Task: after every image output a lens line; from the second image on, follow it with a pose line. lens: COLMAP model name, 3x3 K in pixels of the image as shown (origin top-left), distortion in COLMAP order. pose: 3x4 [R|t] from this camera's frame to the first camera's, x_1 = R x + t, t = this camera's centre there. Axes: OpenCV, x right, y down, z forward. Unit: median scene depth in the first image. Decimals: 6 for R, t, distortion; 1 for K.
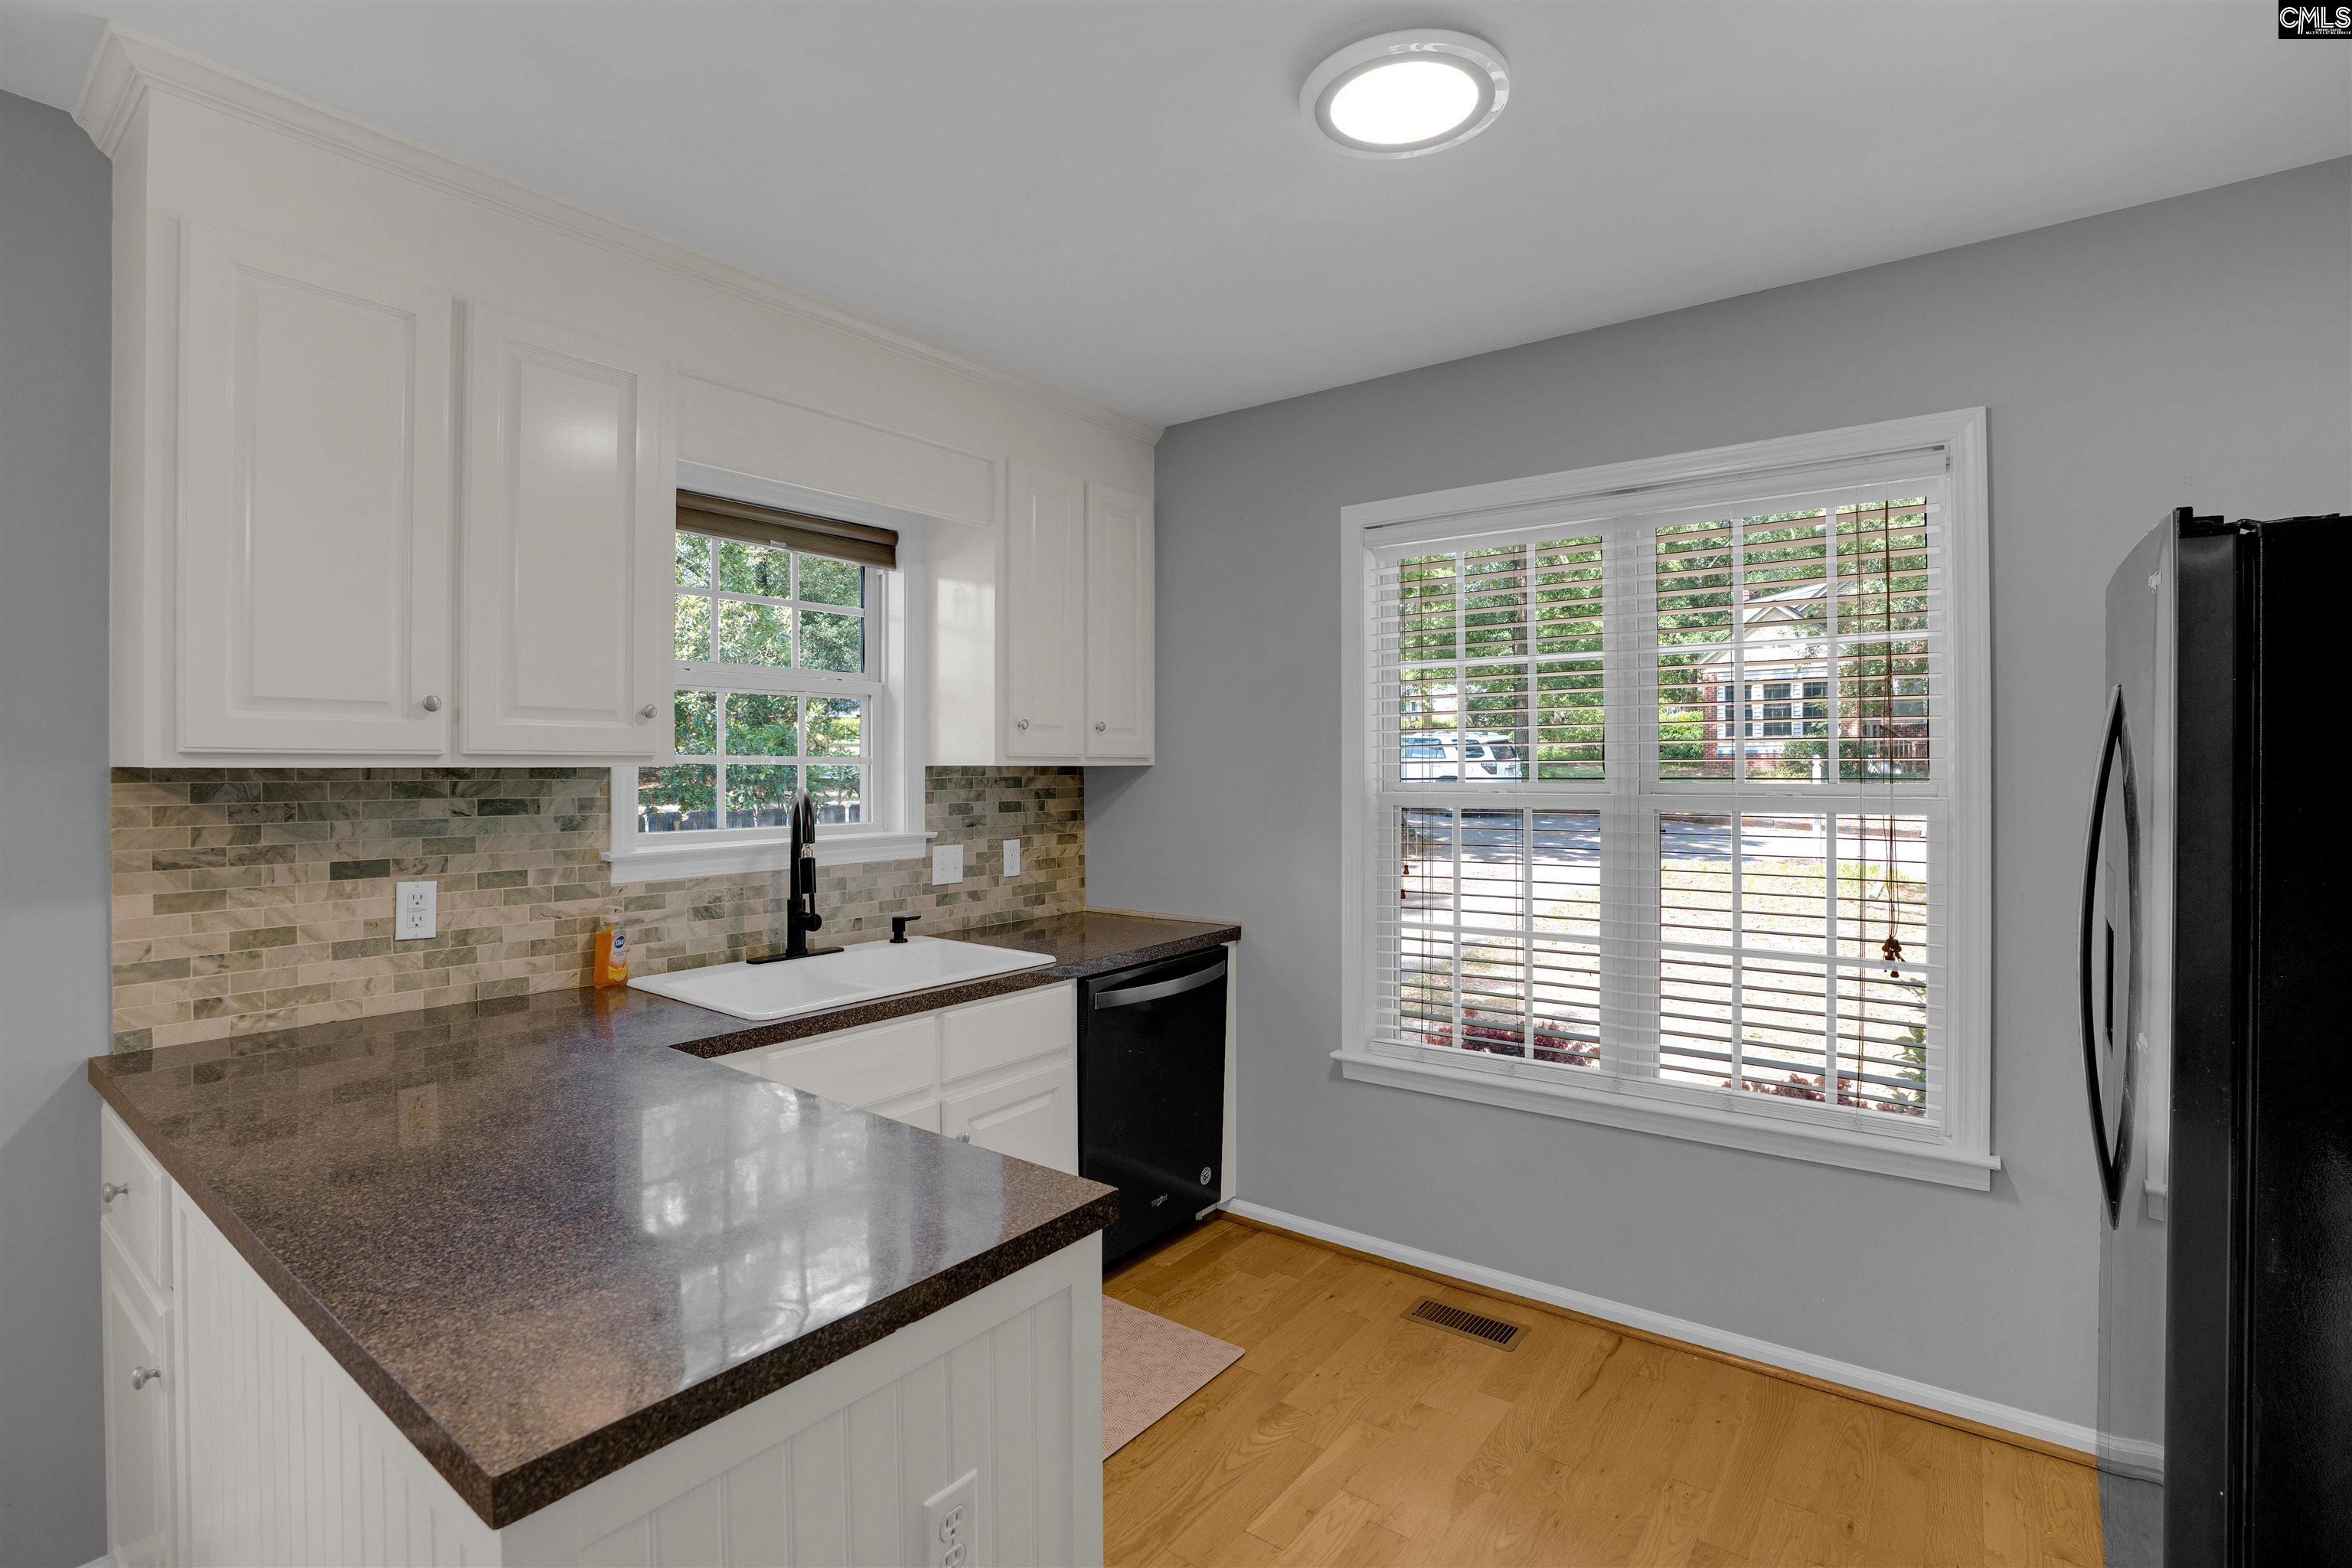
lens RADIAL K [[1091.6, 0, 1165.1], [0, 1091.6, 781.1], [0, 0, 1]] dist [0.000295, 0.000395]
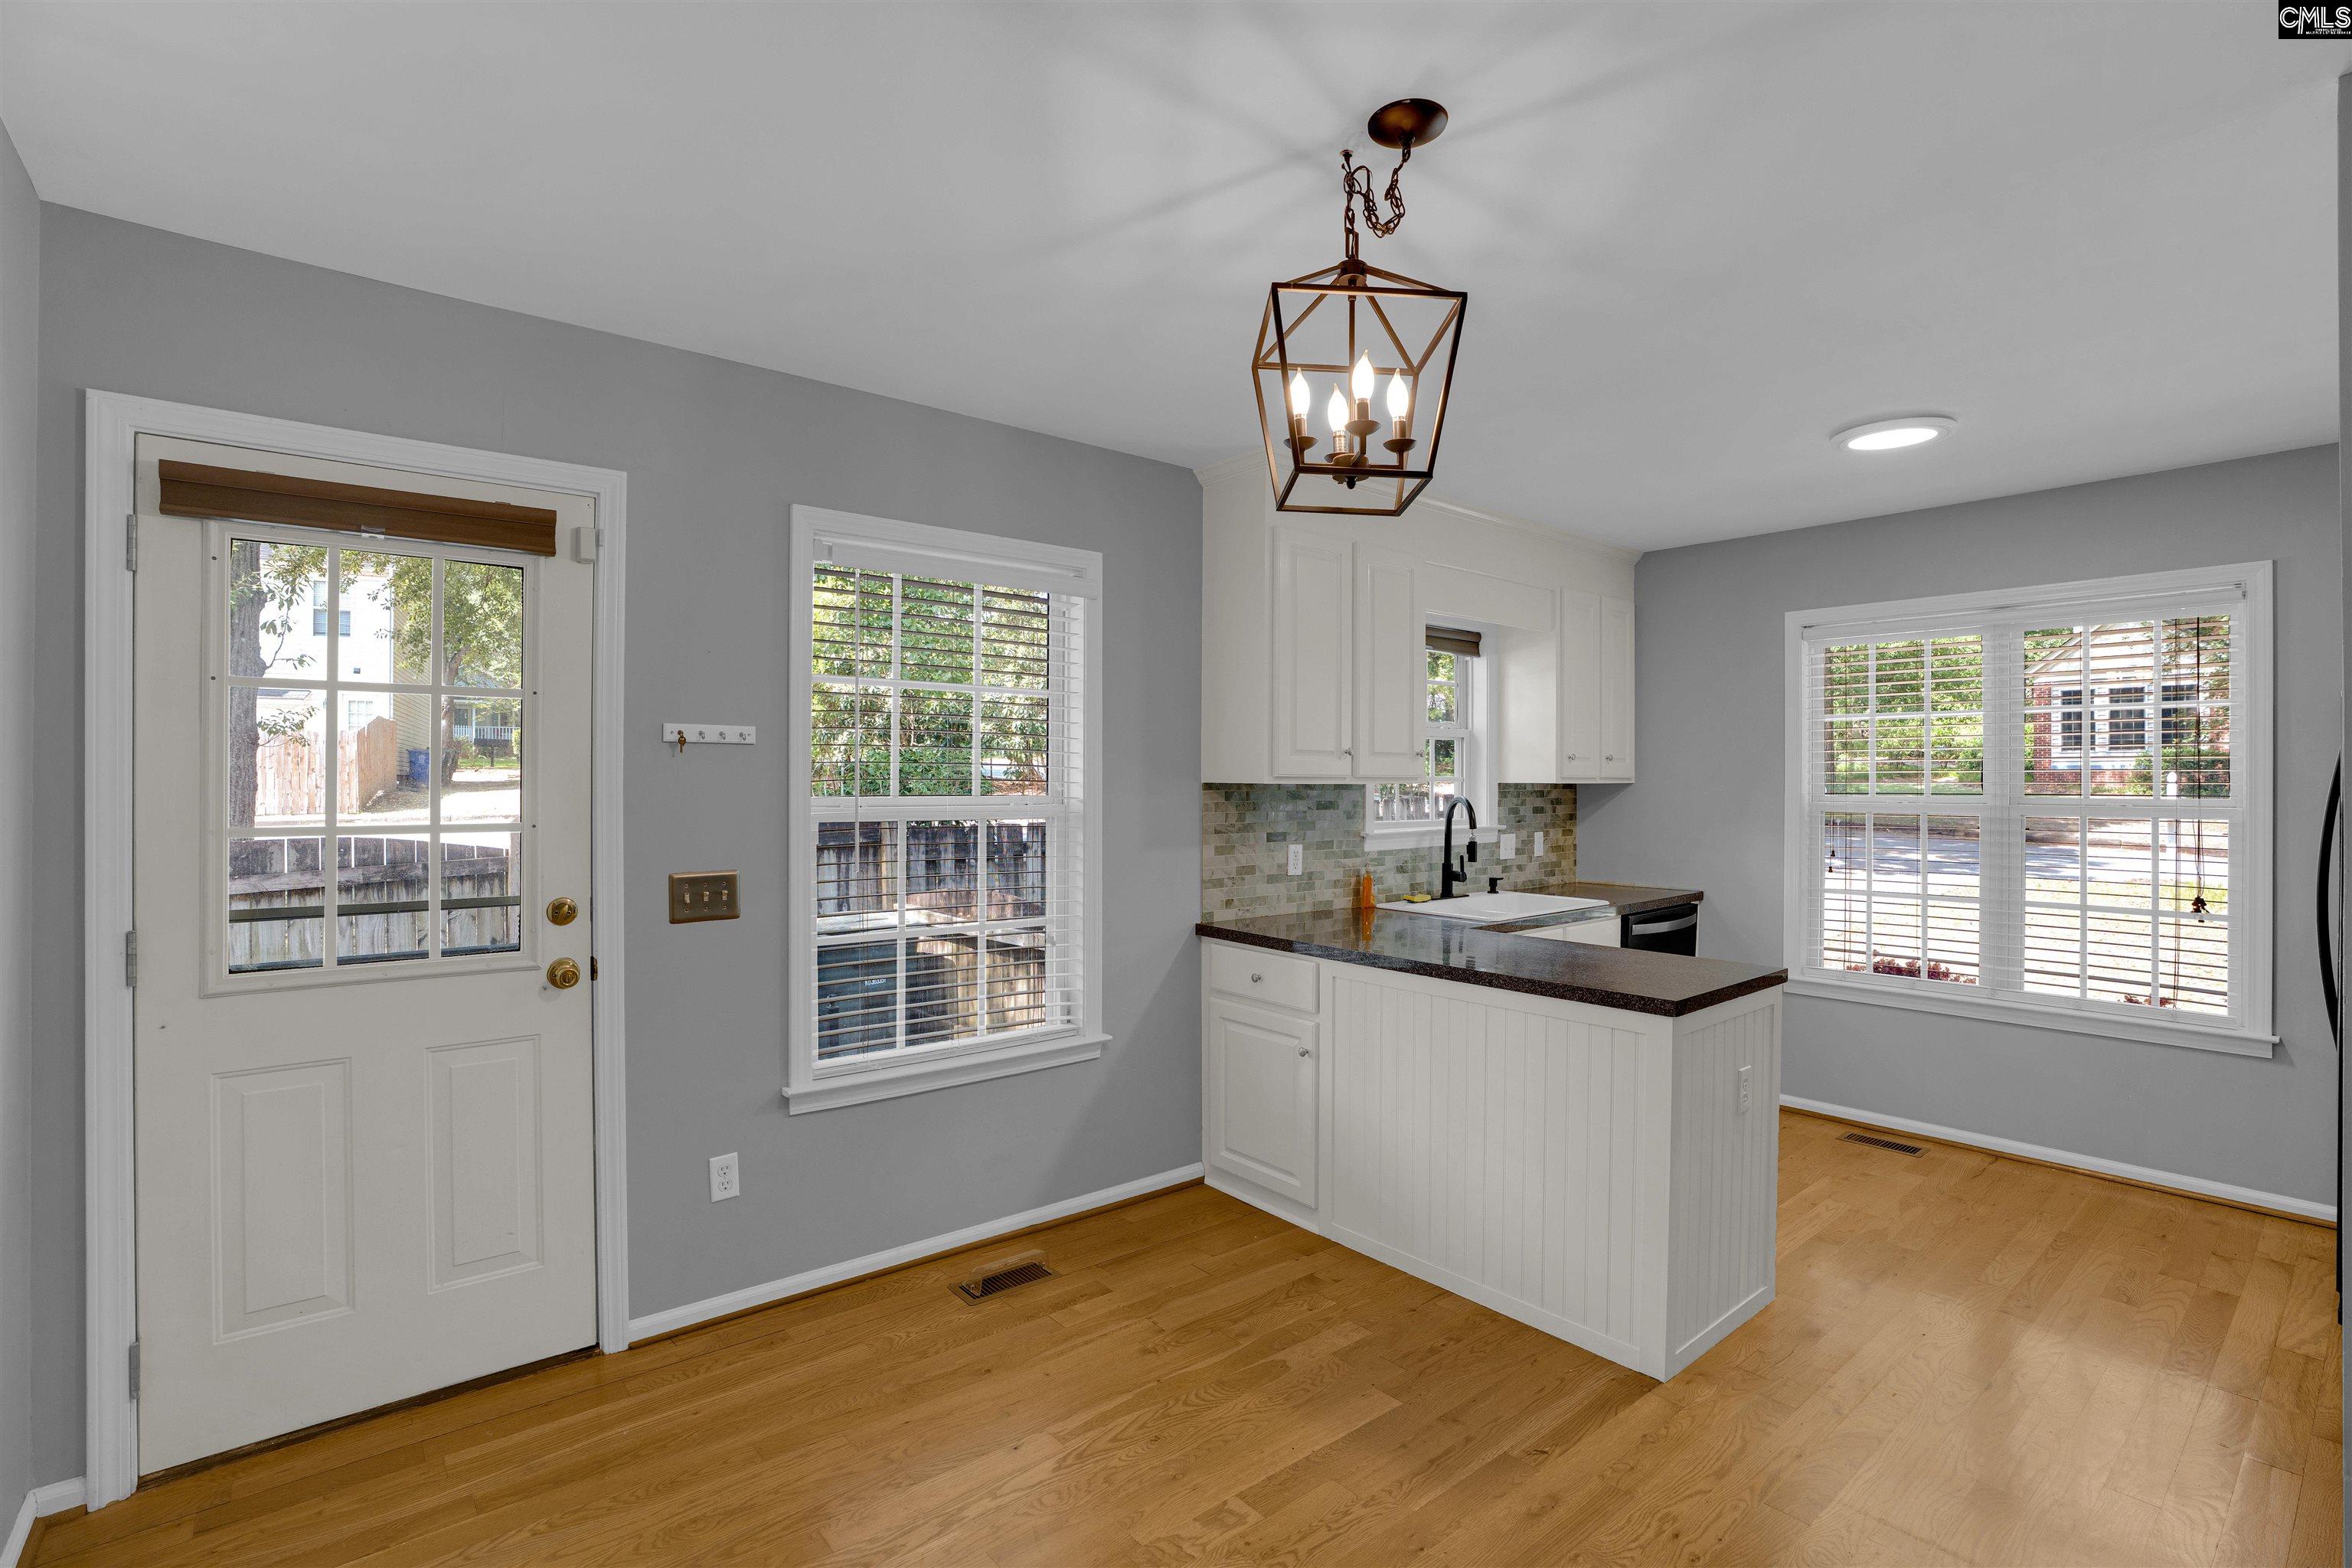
lens RADIAL K [[1160.8, 0, 1180.8], [0, 1160.8, 793.5], [0, 0, 1]] dist [-0.002342, 0.028582]
pose [[0.987493, 0.007242, -0.157495, -0.458776], [-0.007284, 0.999973, 0.000313, 0.004479], [0.157493, 0.000839, 0.987520, -0.804998]]
